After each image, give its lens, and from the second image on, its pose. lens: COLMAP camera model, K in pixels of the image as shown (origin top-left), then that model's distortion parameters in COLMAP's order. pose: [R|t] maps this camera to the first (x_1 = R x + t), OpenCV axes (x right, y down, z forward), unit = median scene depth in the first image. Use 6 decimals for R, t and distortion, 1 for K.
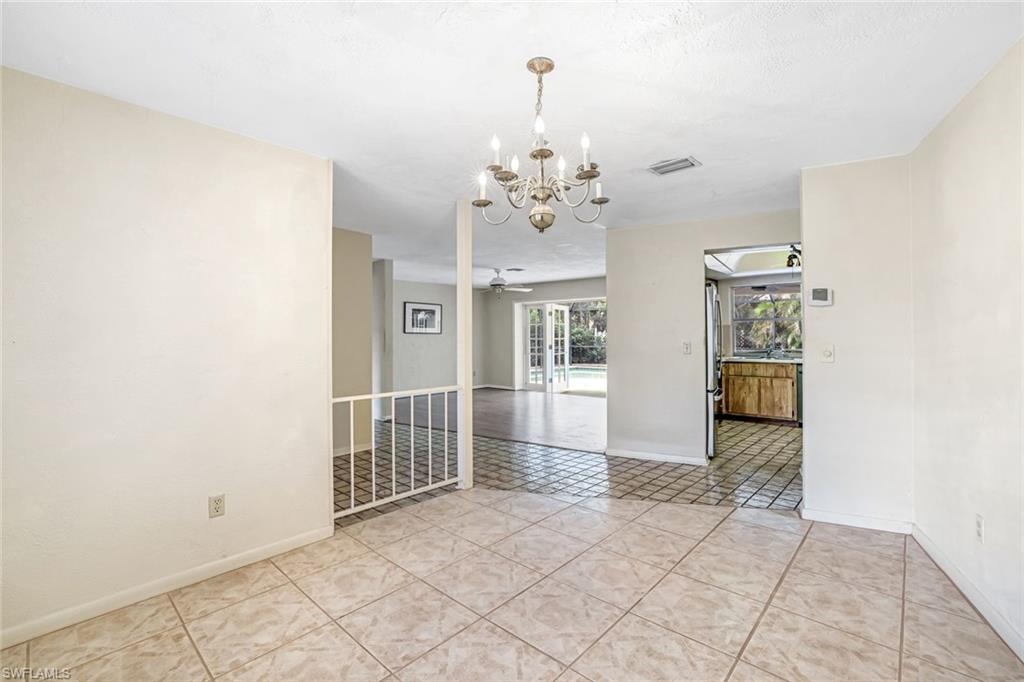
lens RADIAL K [[444.6, 0, 509.2], [0, 444.6, 338.0], [0, 0, 1]] dist [-0.014591, 0.004499]
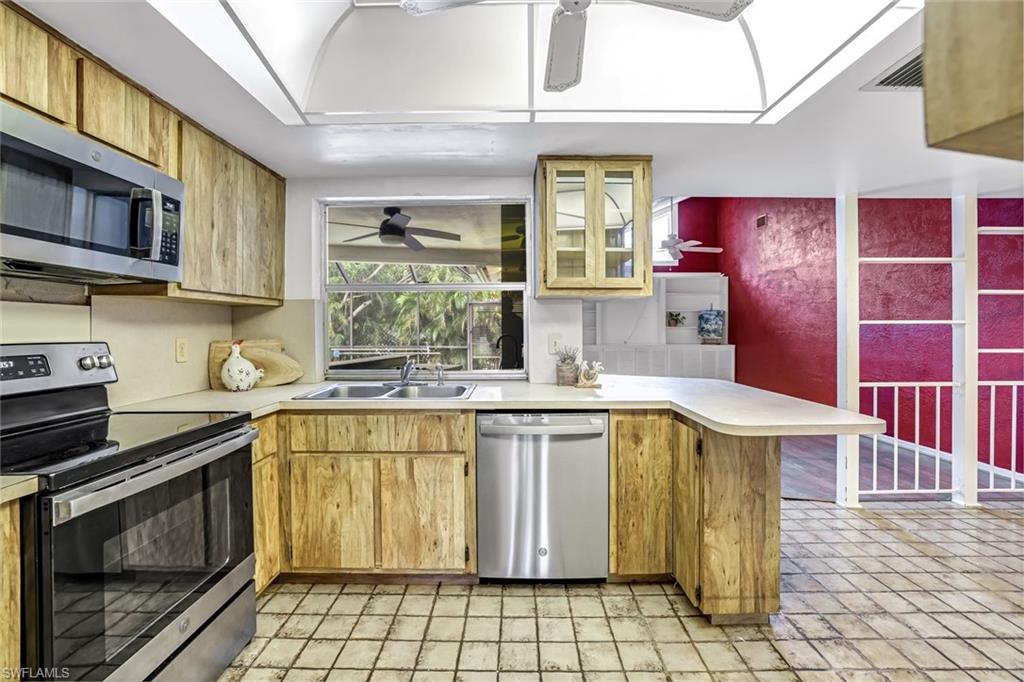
lens RADIAL K [[444.6, 0, 512.6], [0, 444.6, 329.3], [0, 0, 1]] dist [-0.014591, 0.004499]
pose [[0.734672, 0.001990, 0.678420, 0.415335], [0.004728, 0.999956, -0.008052, -0.000423], [-0.678406, 0.009123, 0.734630, 0.689820]]
